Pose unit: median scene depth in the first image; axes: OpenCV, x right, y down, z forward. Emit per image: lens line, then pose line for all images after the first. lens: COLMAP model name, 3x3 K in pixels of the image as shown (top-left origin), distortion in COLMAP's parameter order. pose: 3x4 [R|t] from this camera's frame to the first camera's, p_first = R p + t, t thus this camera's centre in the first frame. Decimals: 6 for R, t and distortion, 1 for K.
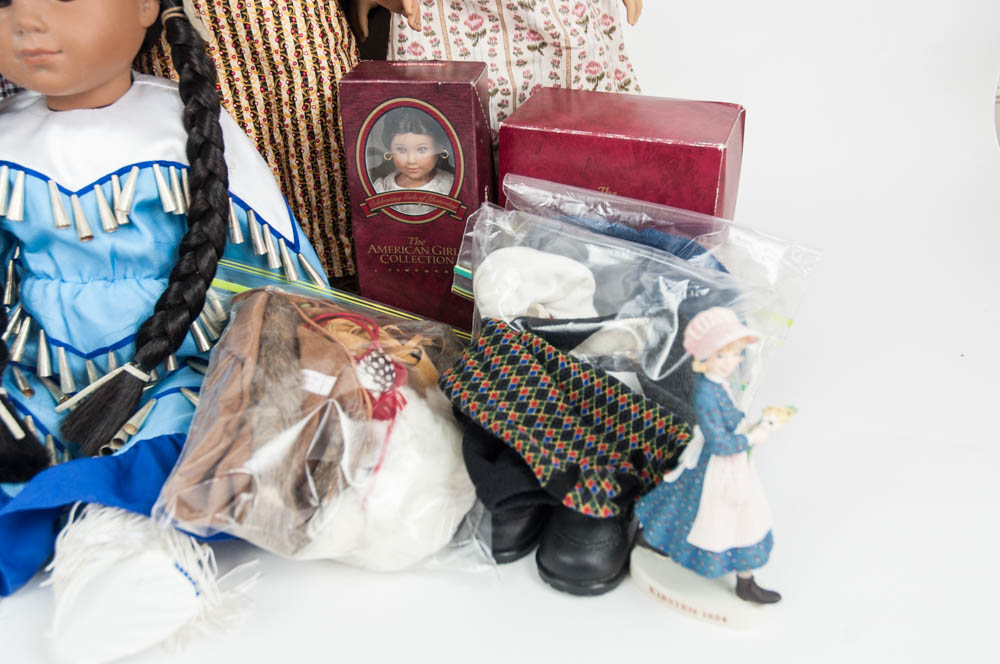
lens RADIAL K [[845.5, 0, 500.0], [0, 845.5, 332.0], [0, 0, 1]] dist [-0.054887, -0.003807]
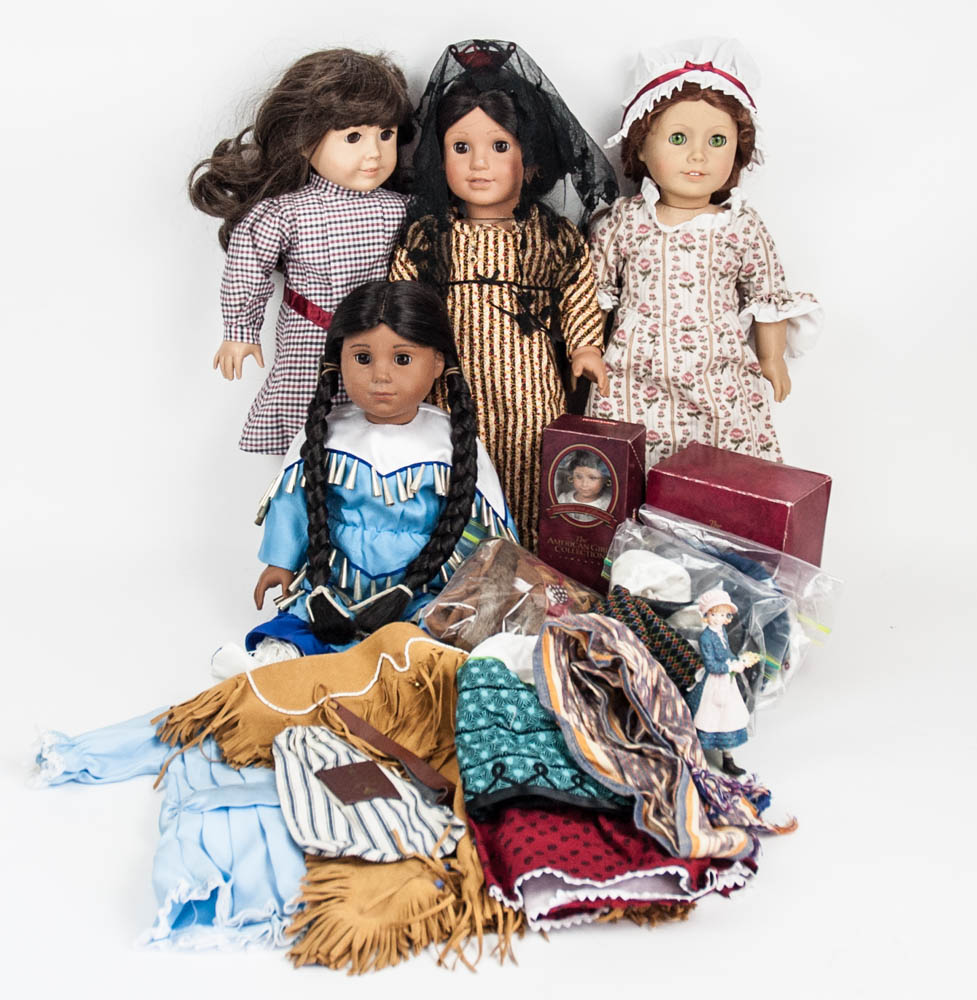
lens RADIAL K [[1359.9, 0, 447.7], [0, 1359.9, 500.2], [0, 0, 1]] dist [0.014885, 0.026426]
pose [[0.954971, 0.134668, -0.264376, 0.268746], [-0.176695, 0.973948, -0.142143, 0.185322], [0.238346, 0.182456, 0.953887, -1.198685]]
